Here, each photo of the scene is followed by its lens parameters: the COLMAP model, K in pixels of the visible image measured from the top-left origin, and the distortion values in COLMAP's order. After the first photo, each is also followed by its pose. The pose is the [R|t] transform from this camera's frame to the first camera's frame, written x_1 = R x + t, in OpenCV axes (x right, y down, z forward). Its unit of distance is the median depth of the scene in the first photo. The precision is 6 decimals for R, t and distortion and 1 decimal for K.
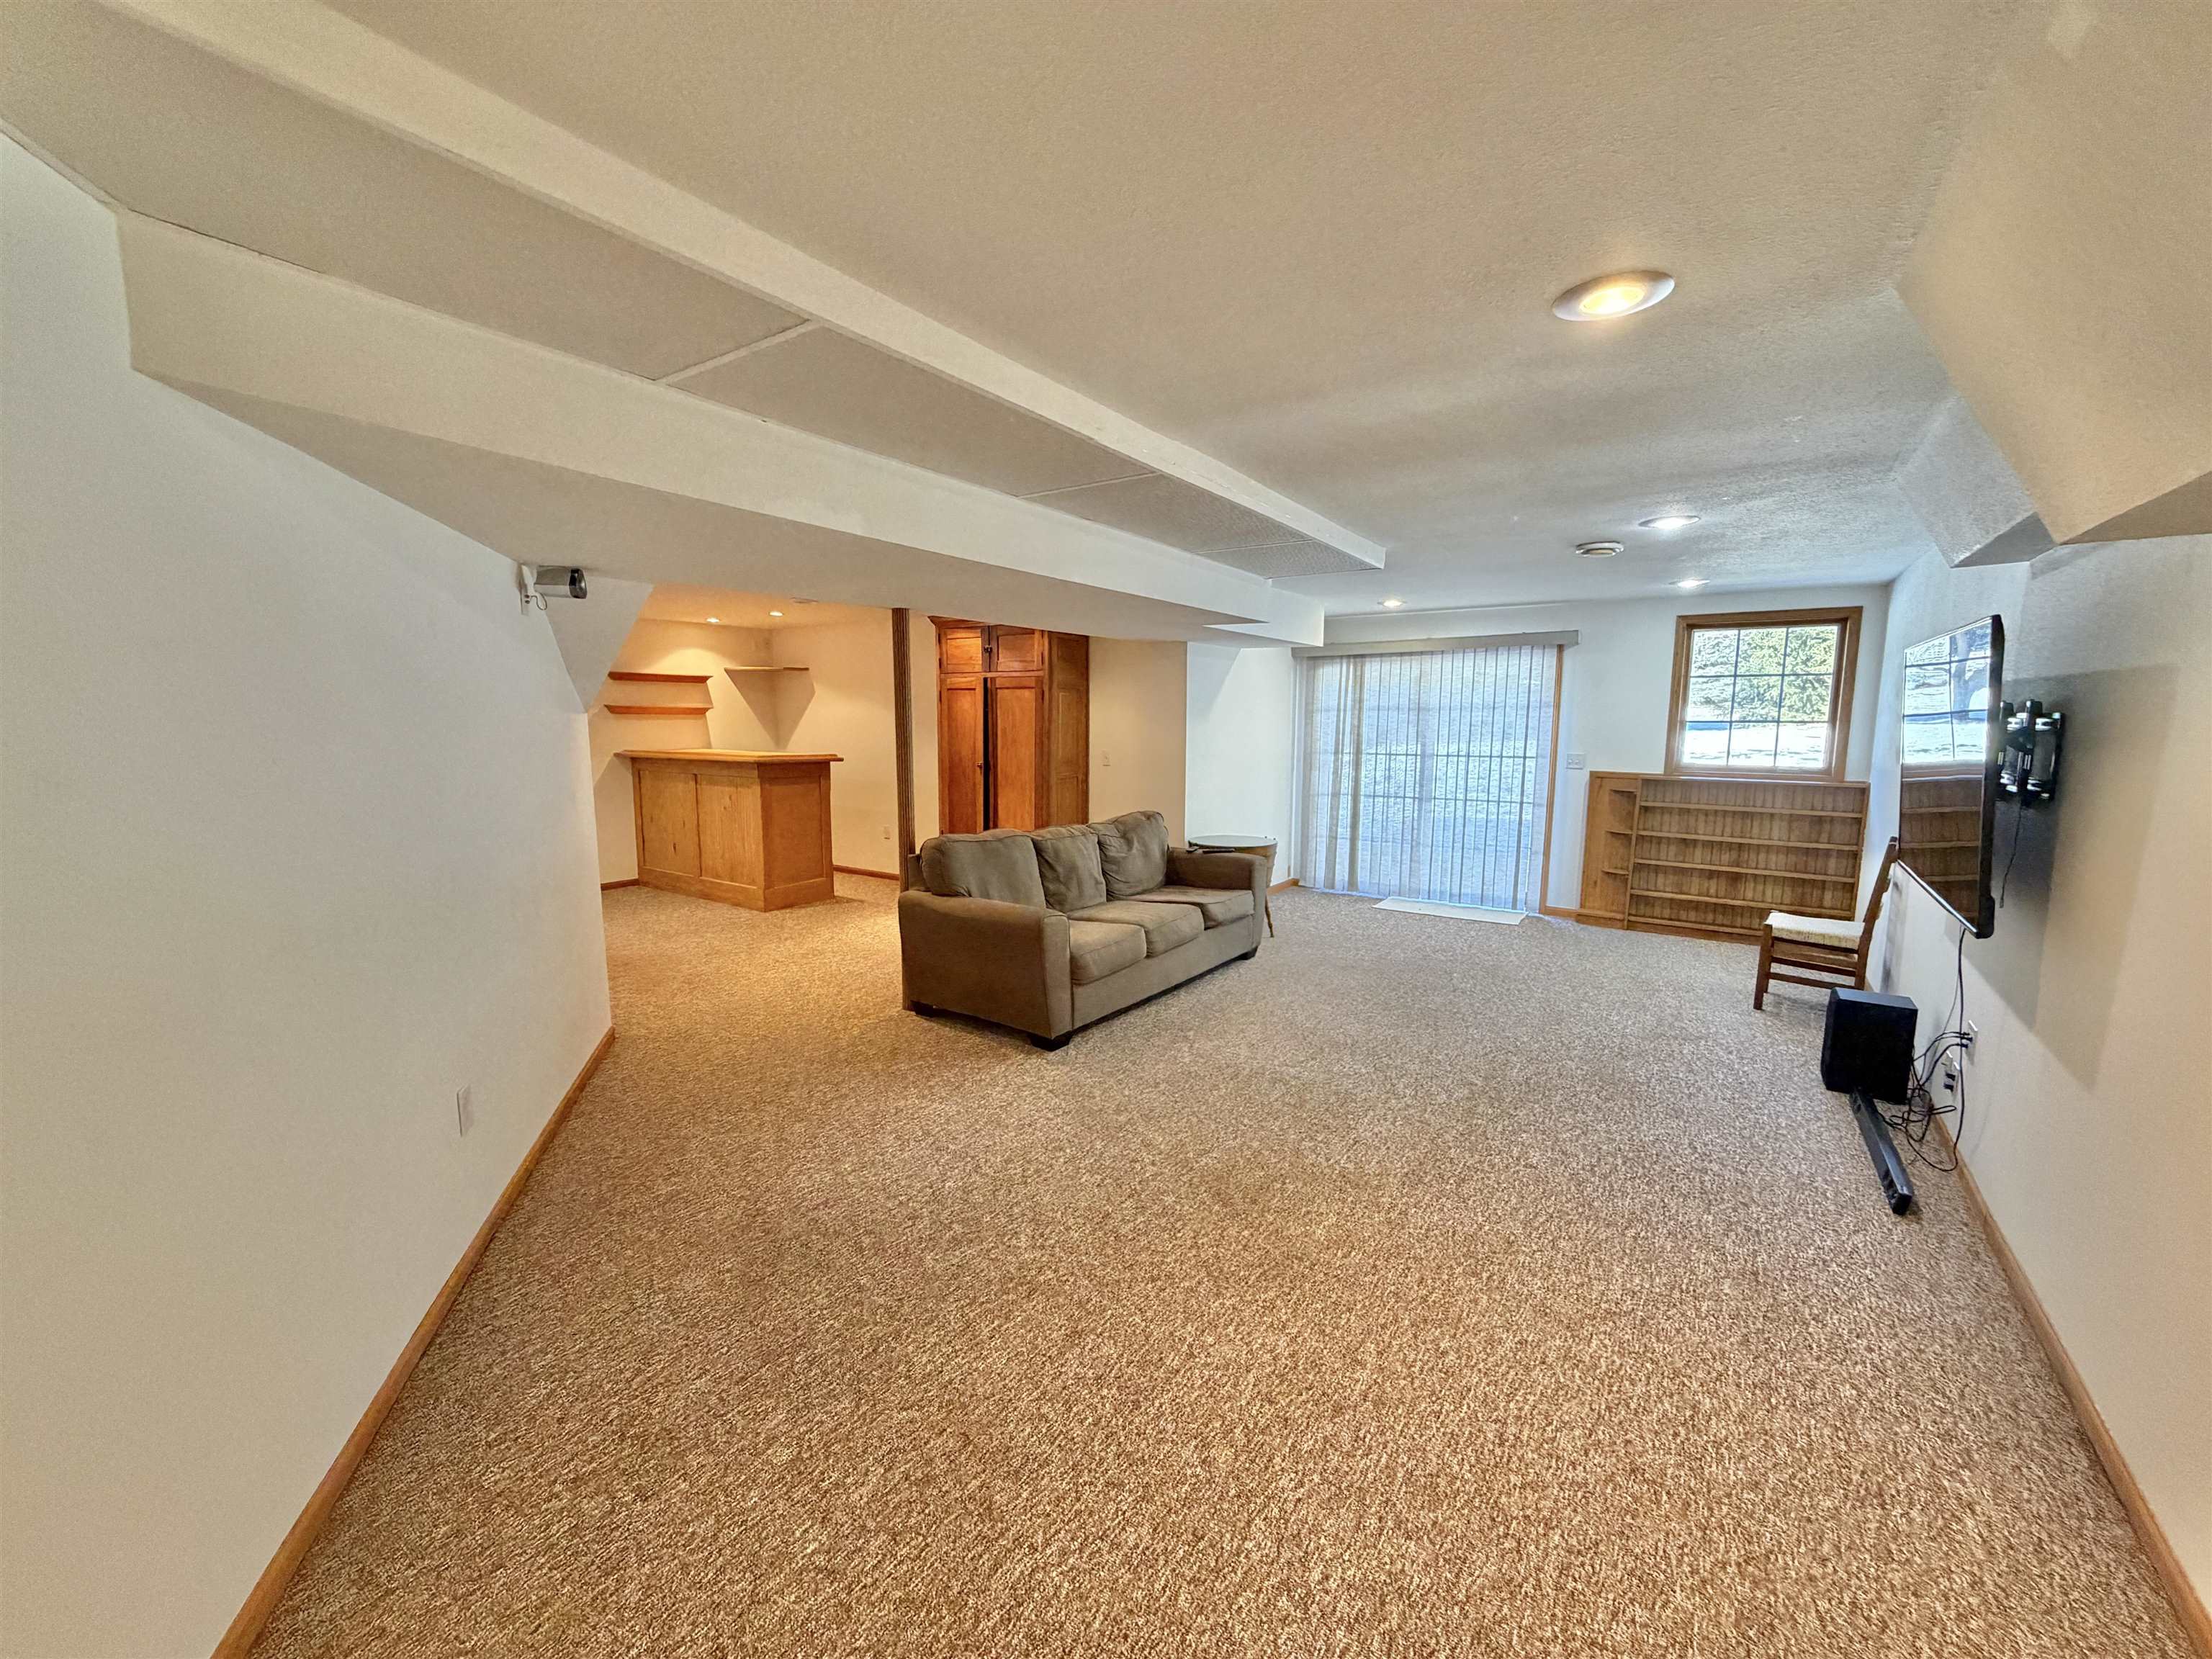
lens RADIAL K [[881.4, 0, 1103.2], [0, 881.4, 833.8], [0, 0, 1]] dist [-0.001785, 0.000914]
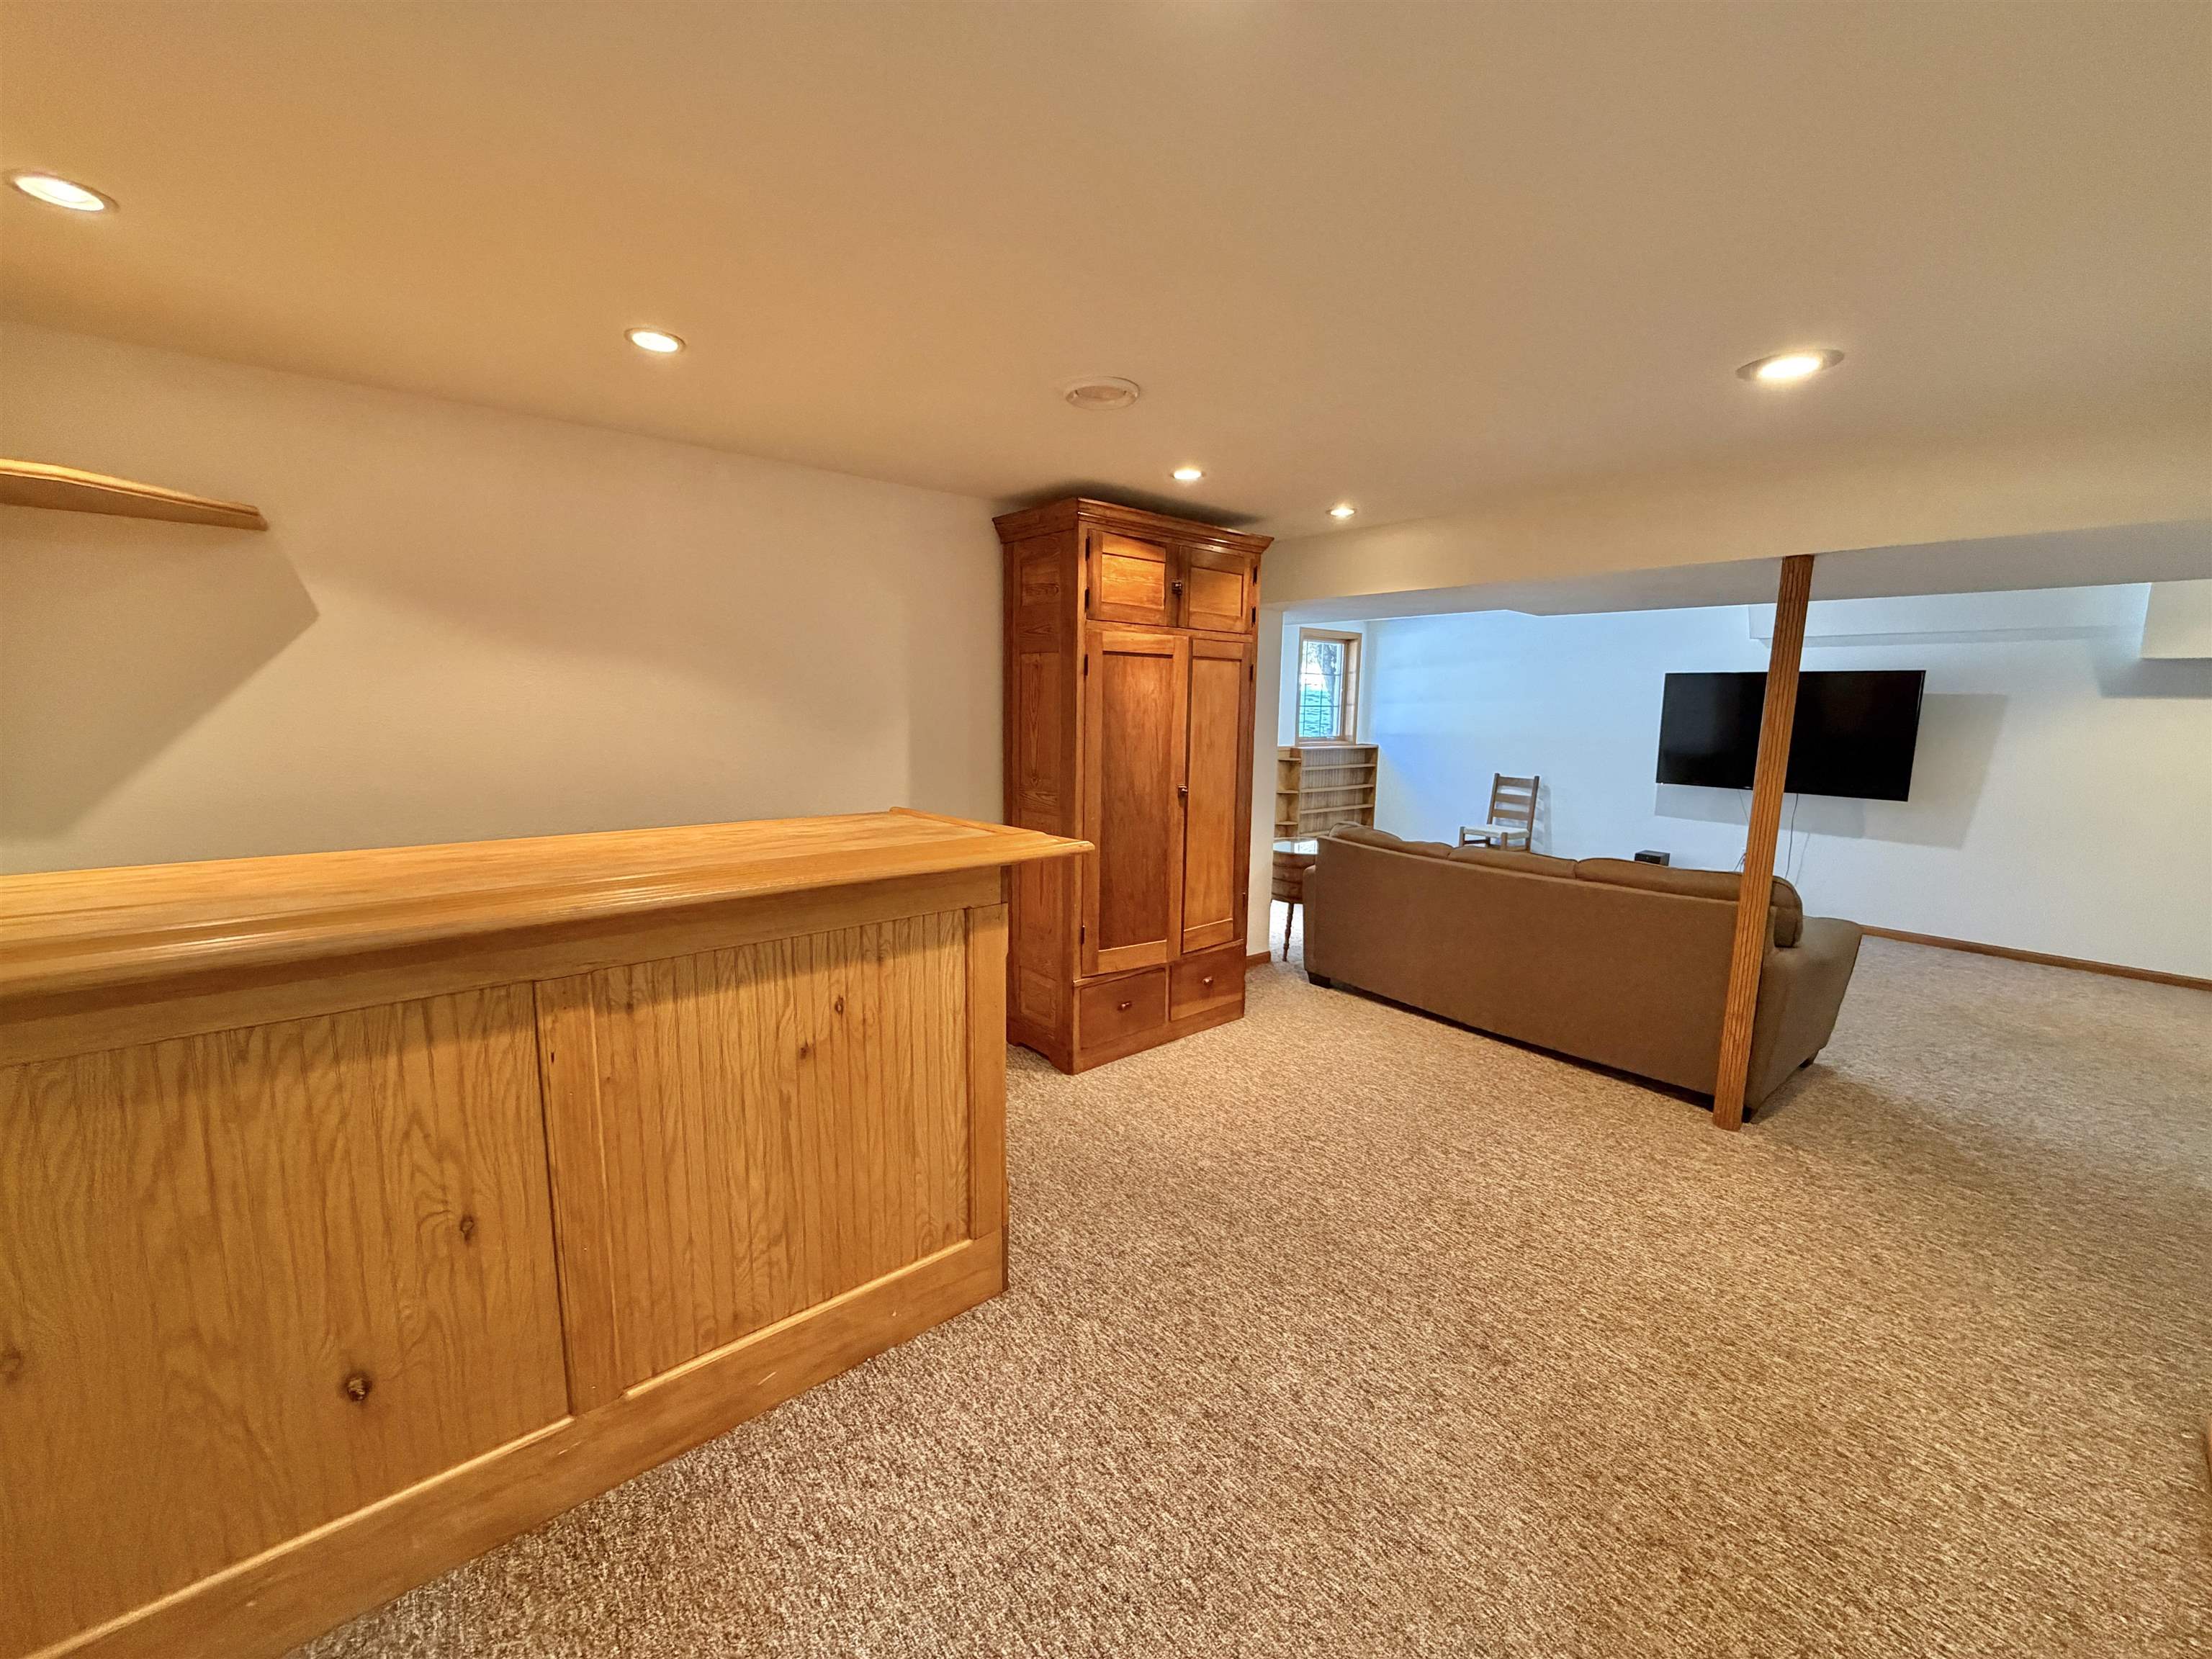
lens RADIAL K [[881.4, 0, 1103.5], [0, 881.4, 821.3], [0, 0, 1]] dist [-0.001785, 0.000914]
pose [[0.253663, -0.132391, 0.958190, -0.734865], [0.109814, 0.988127, 0.107456, -0.130826], [-0.961039, 0.077964, 0.265190, 0.940691]]
